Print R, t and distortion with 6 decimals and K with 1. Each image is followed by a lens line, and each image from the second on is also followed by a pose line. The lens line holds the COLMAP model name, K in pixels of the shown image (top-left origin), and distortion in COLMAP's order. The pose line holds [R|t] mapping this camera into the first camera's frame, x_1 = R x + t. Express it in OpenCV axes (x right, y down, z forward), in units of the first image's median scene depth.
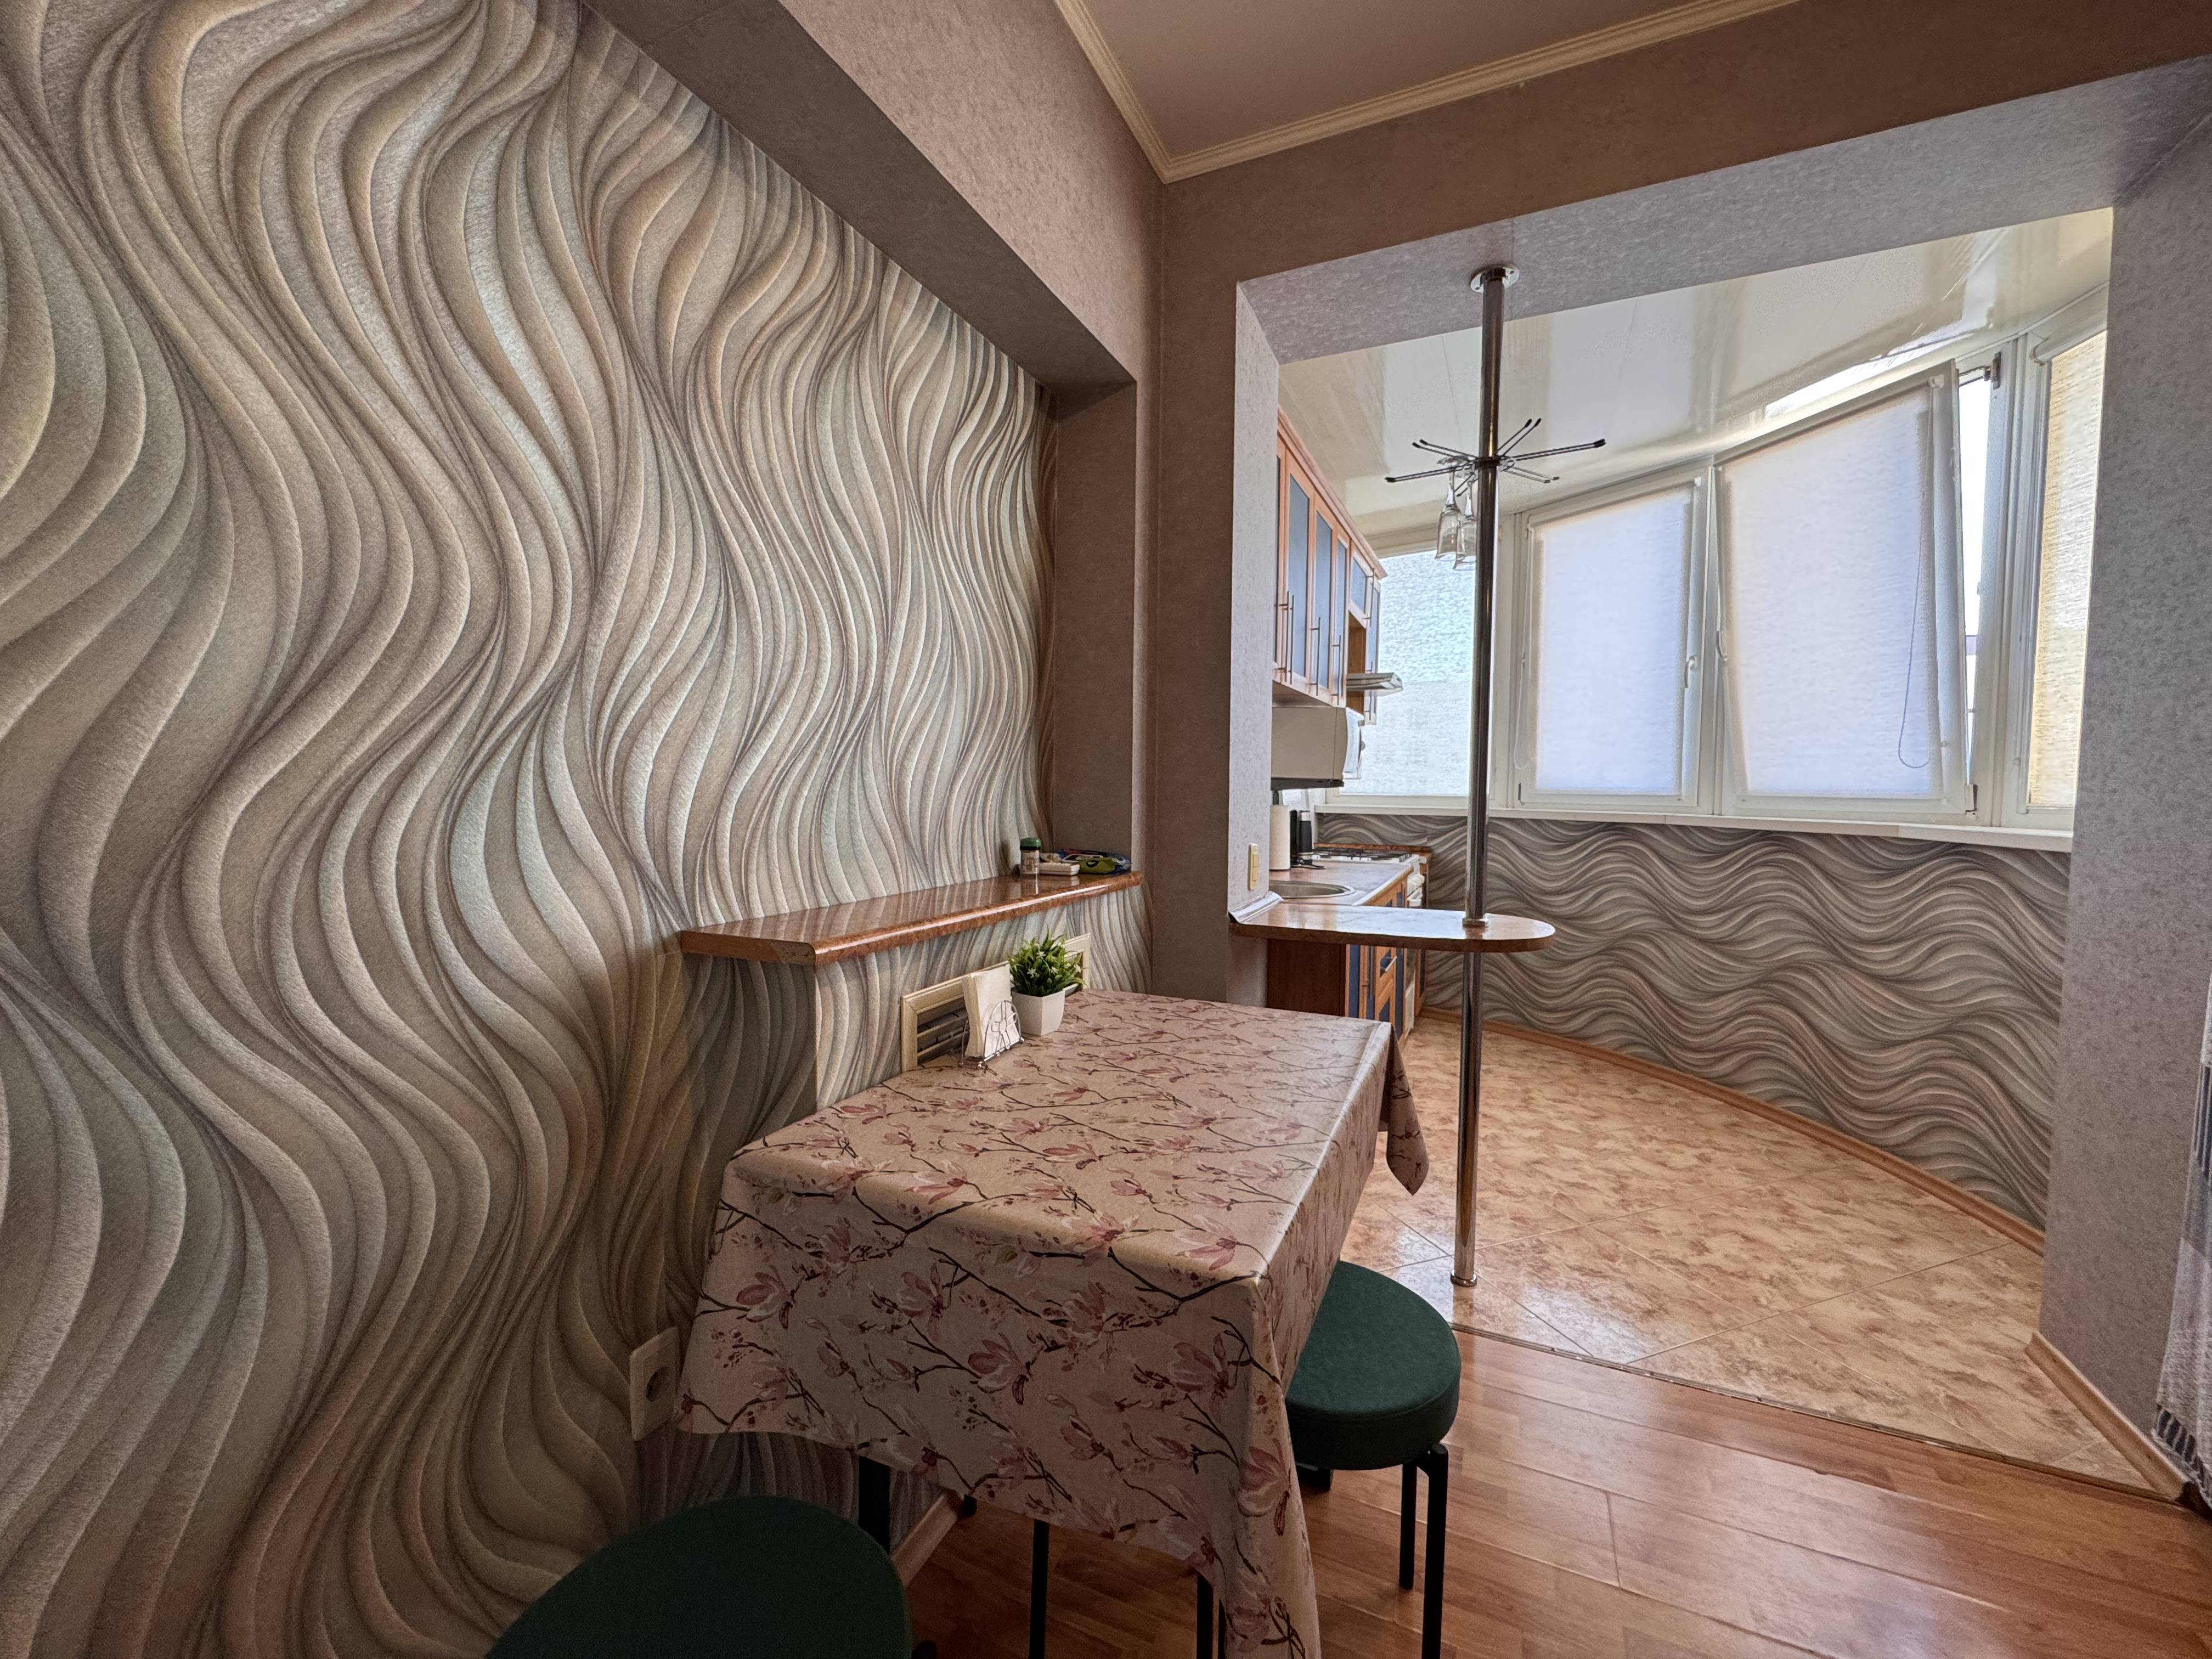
lens RADIAL K [[883.1, 0, 1098.0], [0, 883.1, 829.3], [0, 0, 1]] dist [-0.002823, 0.003014]
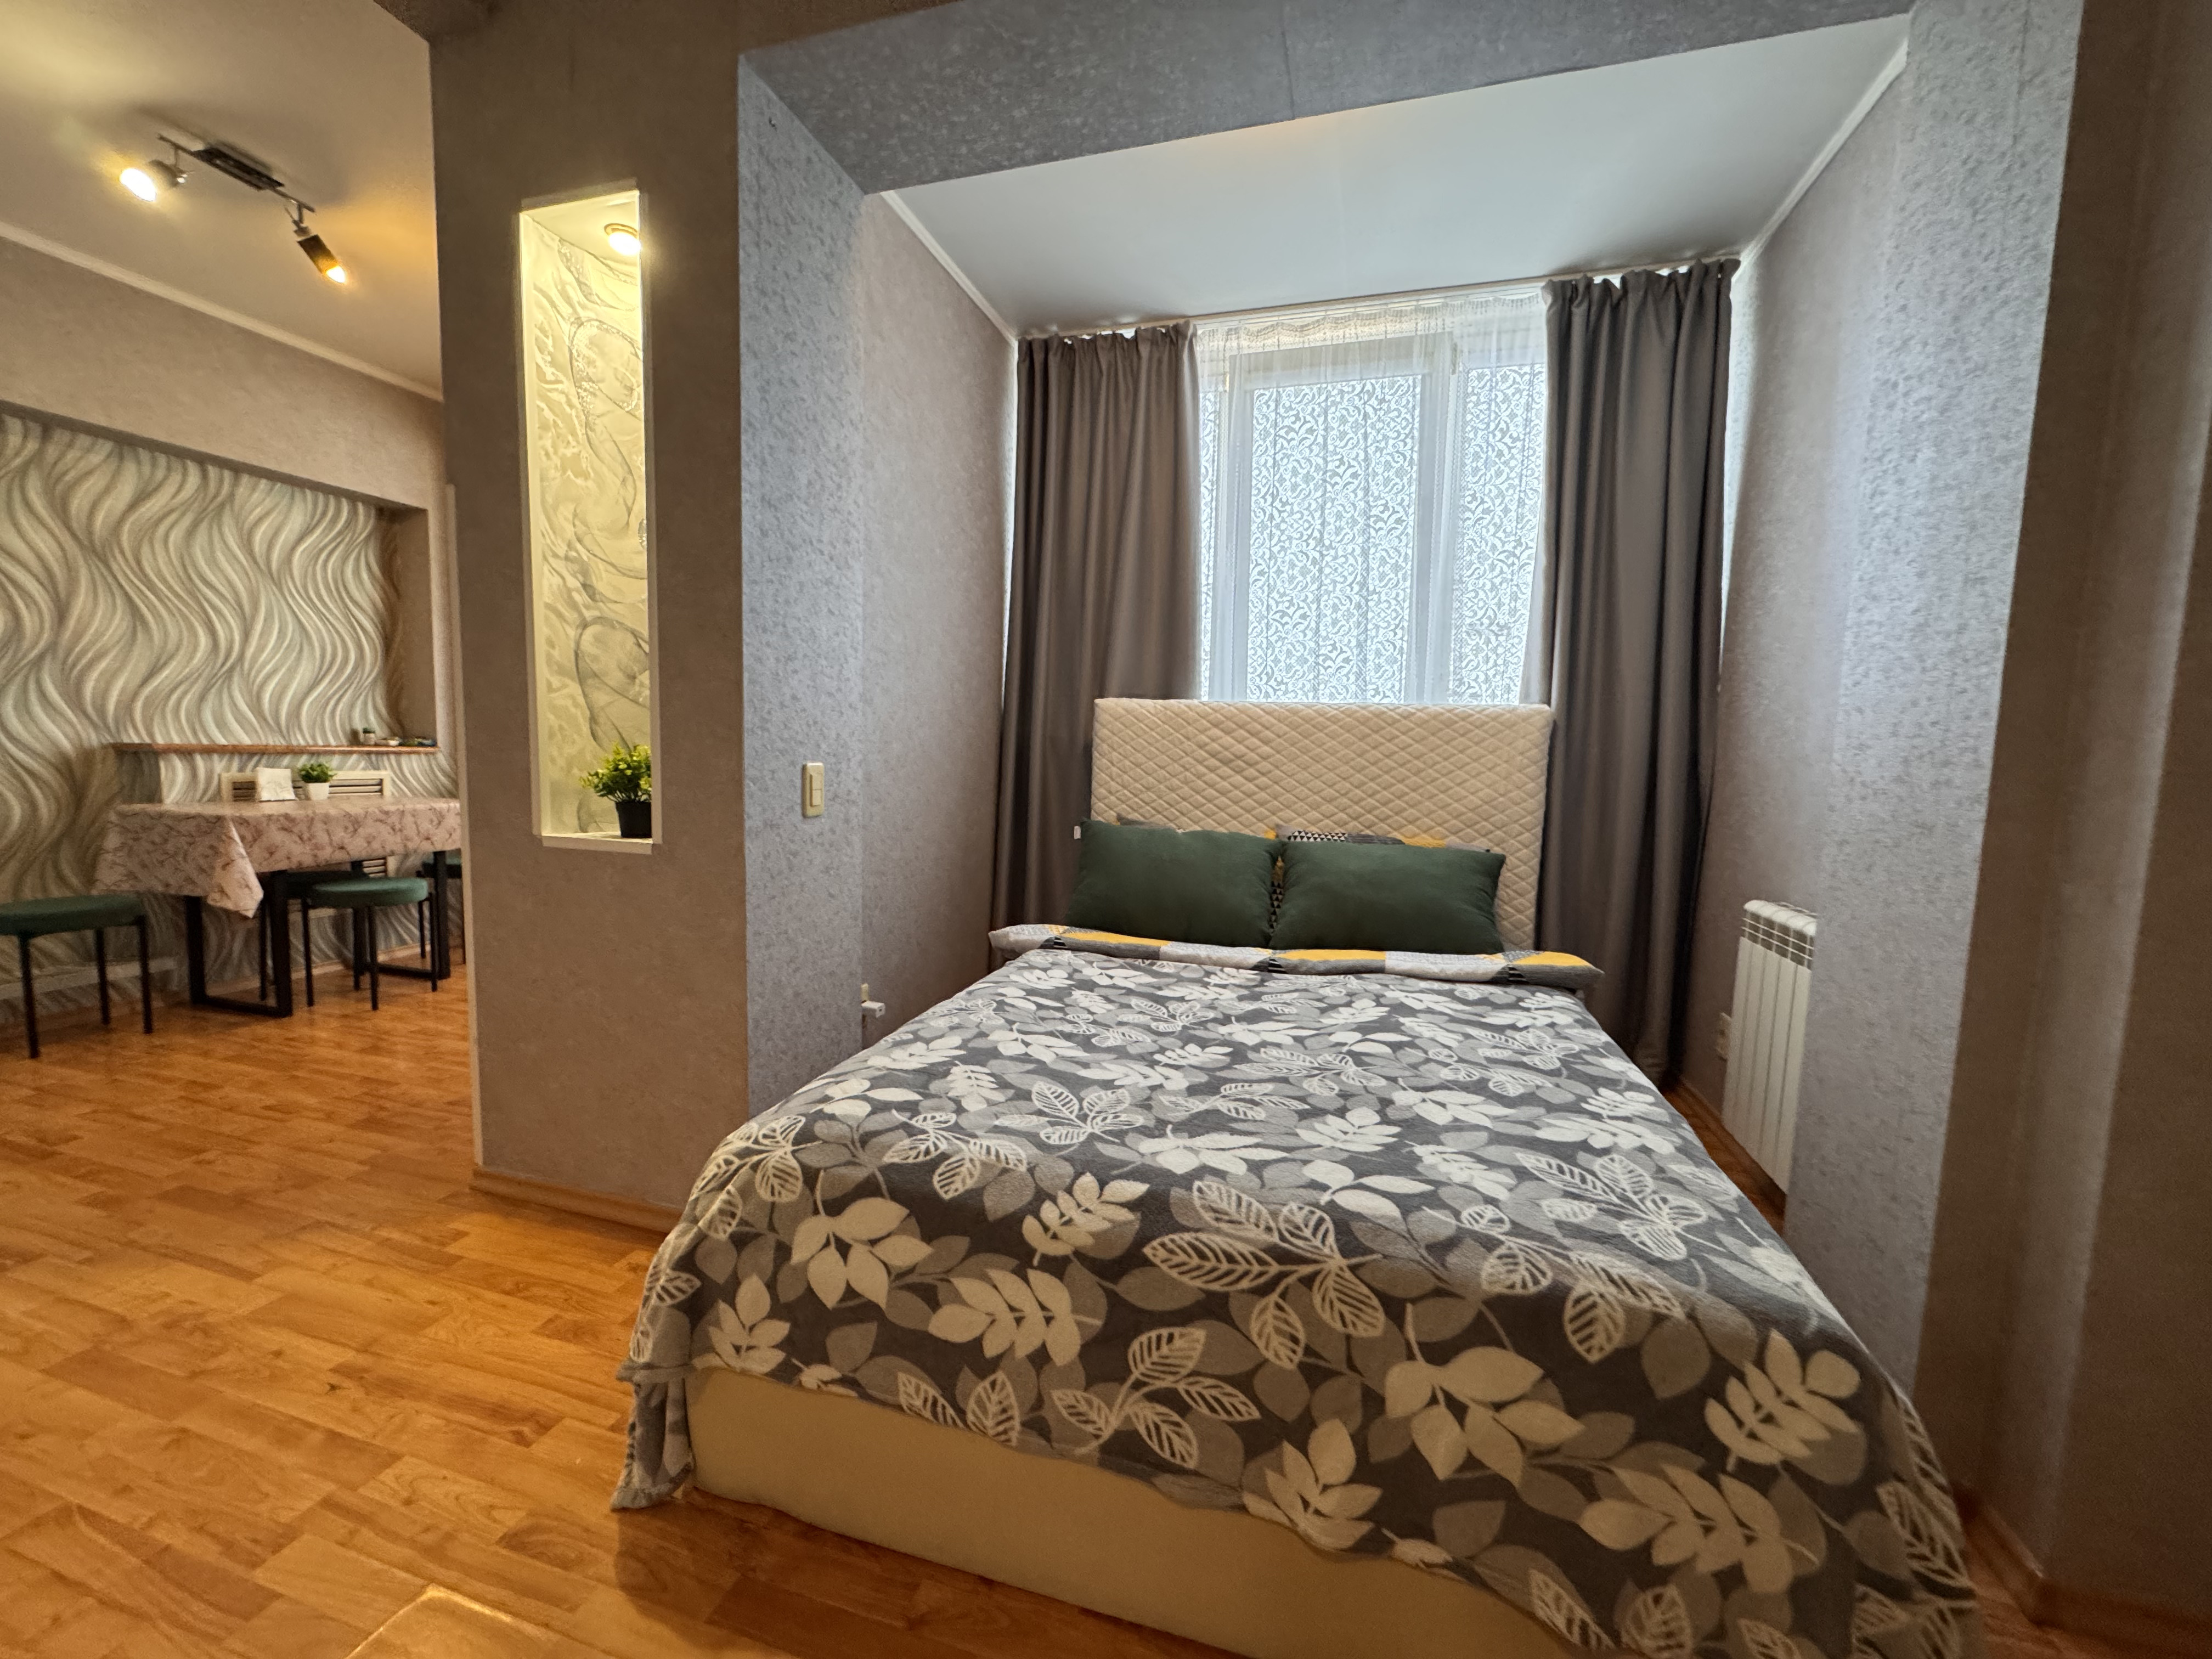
lens RADIAL K [[883.1, 0, 1098.0], [0, 883.1, 829.3], [0, 0, 1]] dist [-0.002823, 0.003014]
pose [[0.990918, 0.008824, 0.134179, 2.098245], [-0.014945, 0.998889, 0.044682, 0.203050], [-0.133636, -0.046281, 0.989949, -2.056985]]
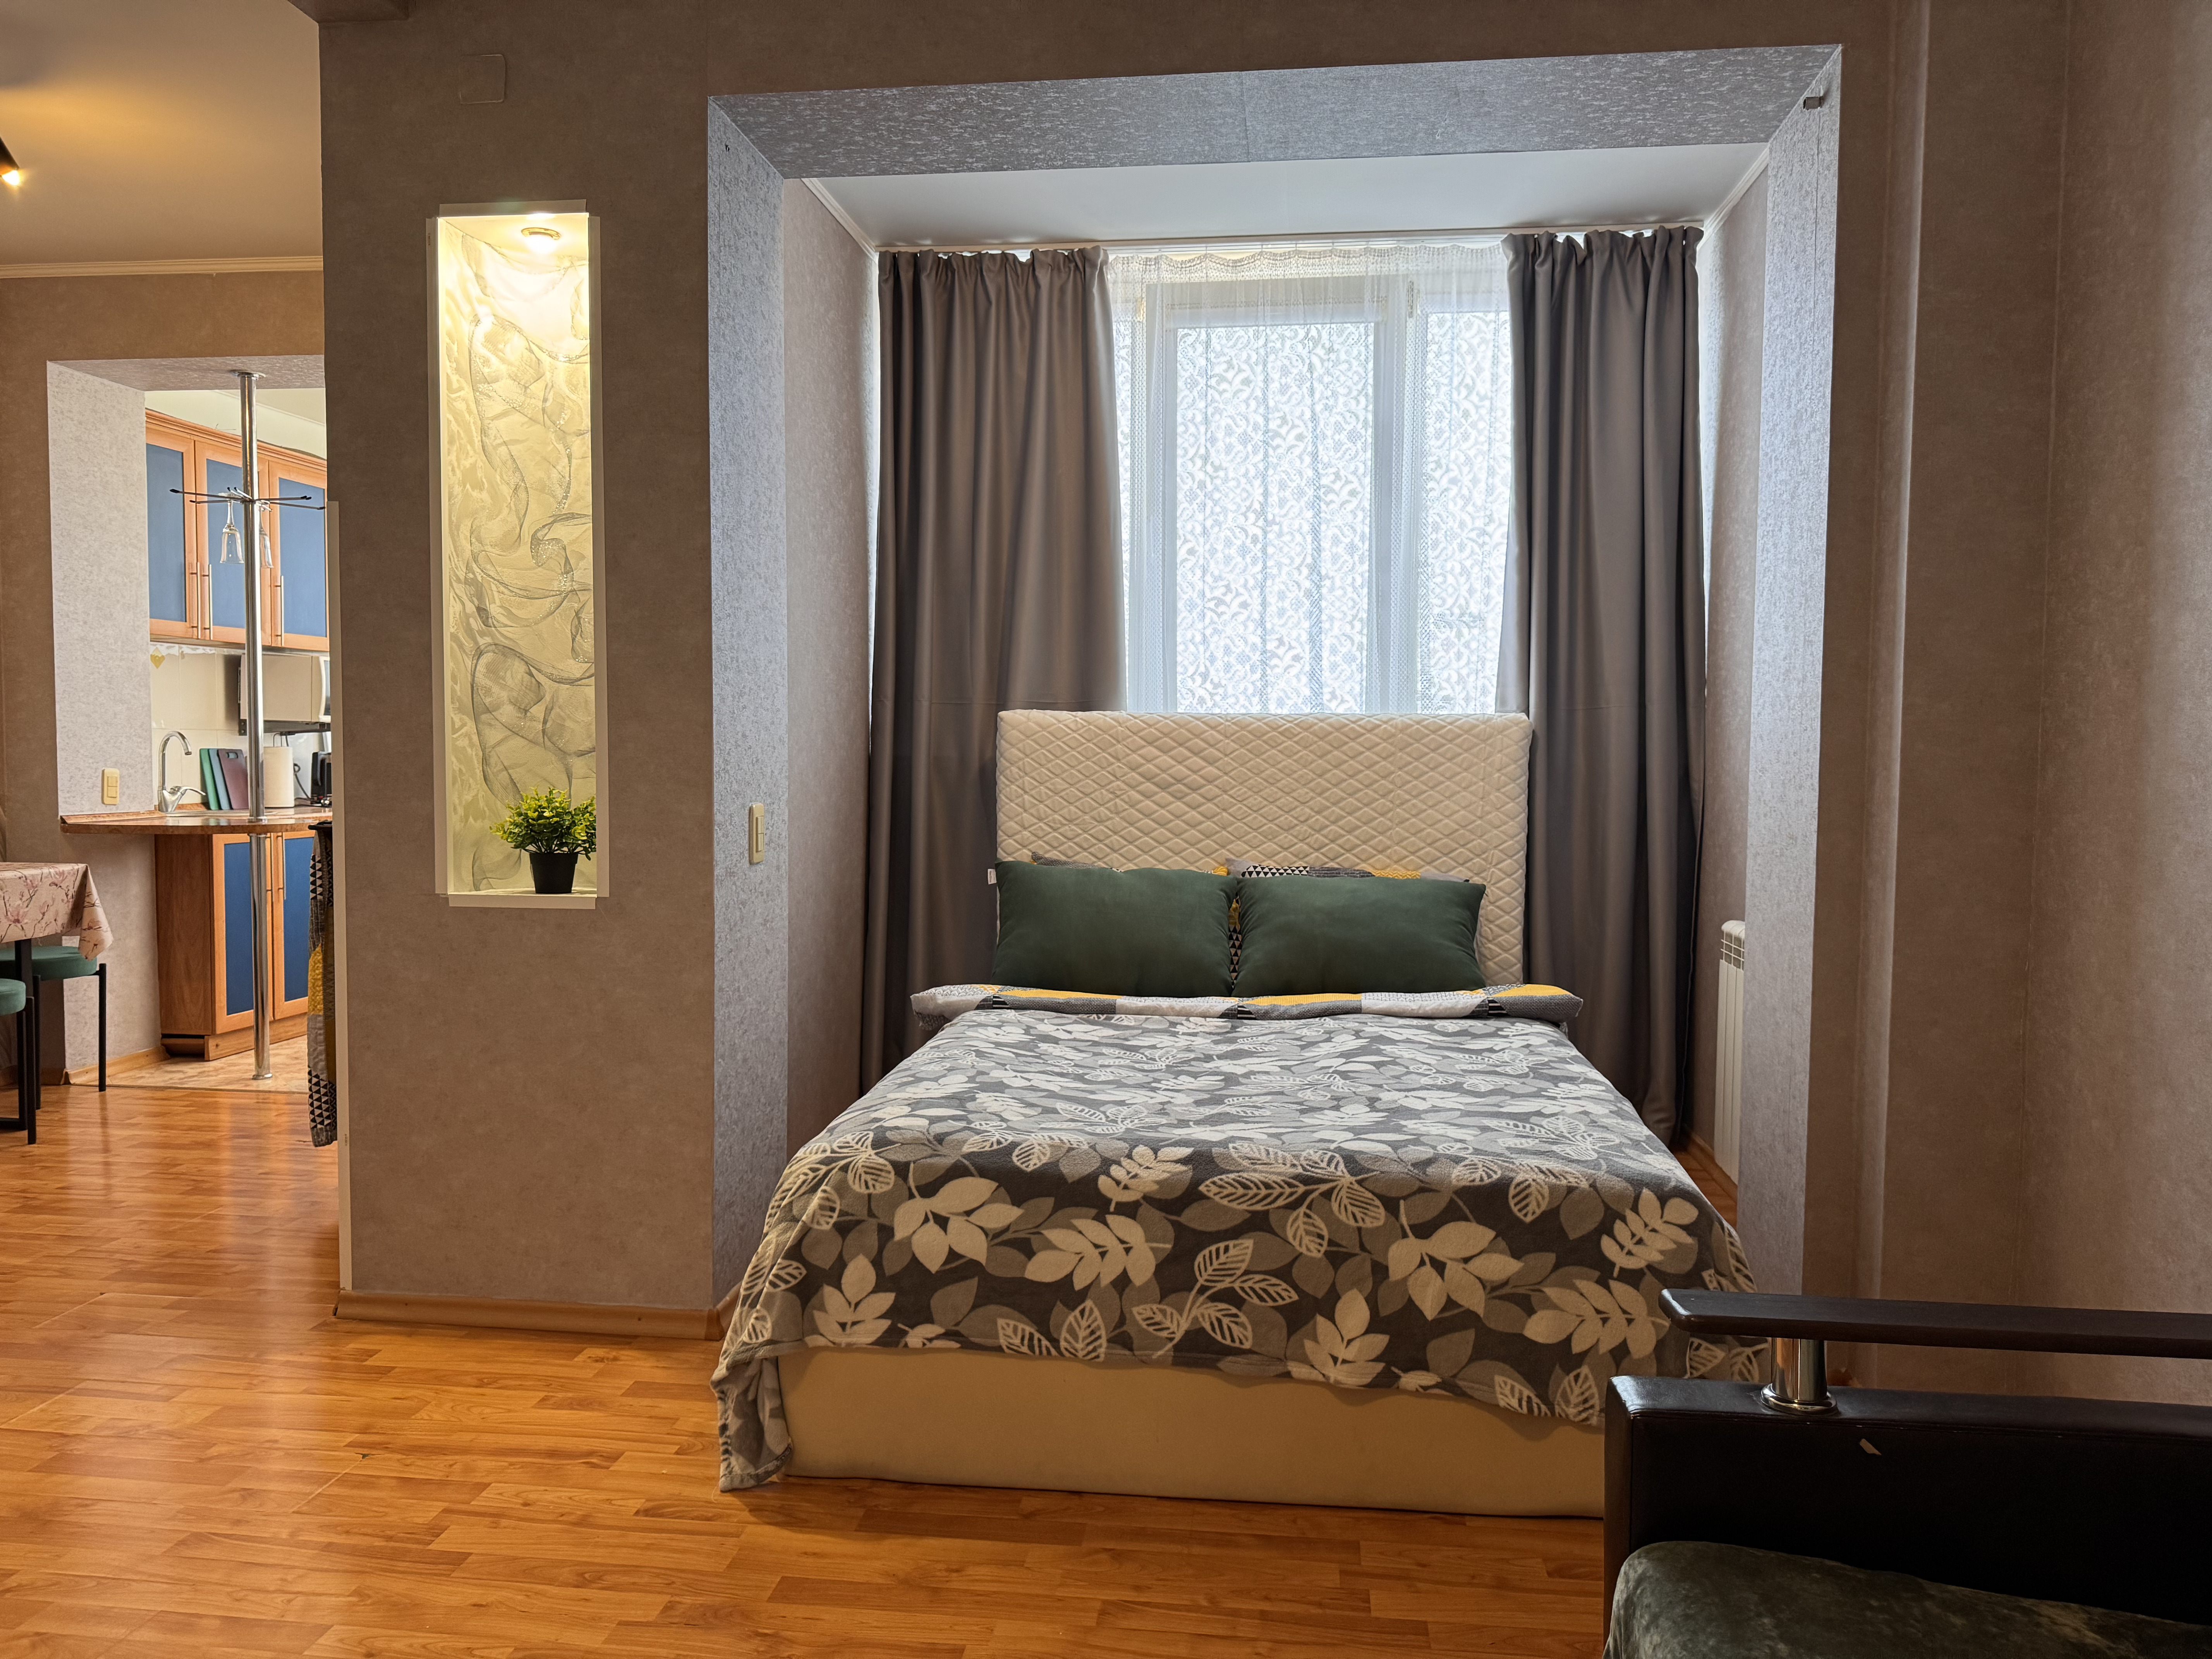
lens RADIAL K [[1537.1, 0, 1106.0], [0, 1537.1, 829.5], [0, 0, 1]] dist [0.147322, -0.187481]
pose [[0.953972, -0.014297, 0.299555, 1.587586], [0.012307, 0.999888, 0.008529, 0.188914], [-0.299643, -0.004450, 0.954041, -3.014486]]
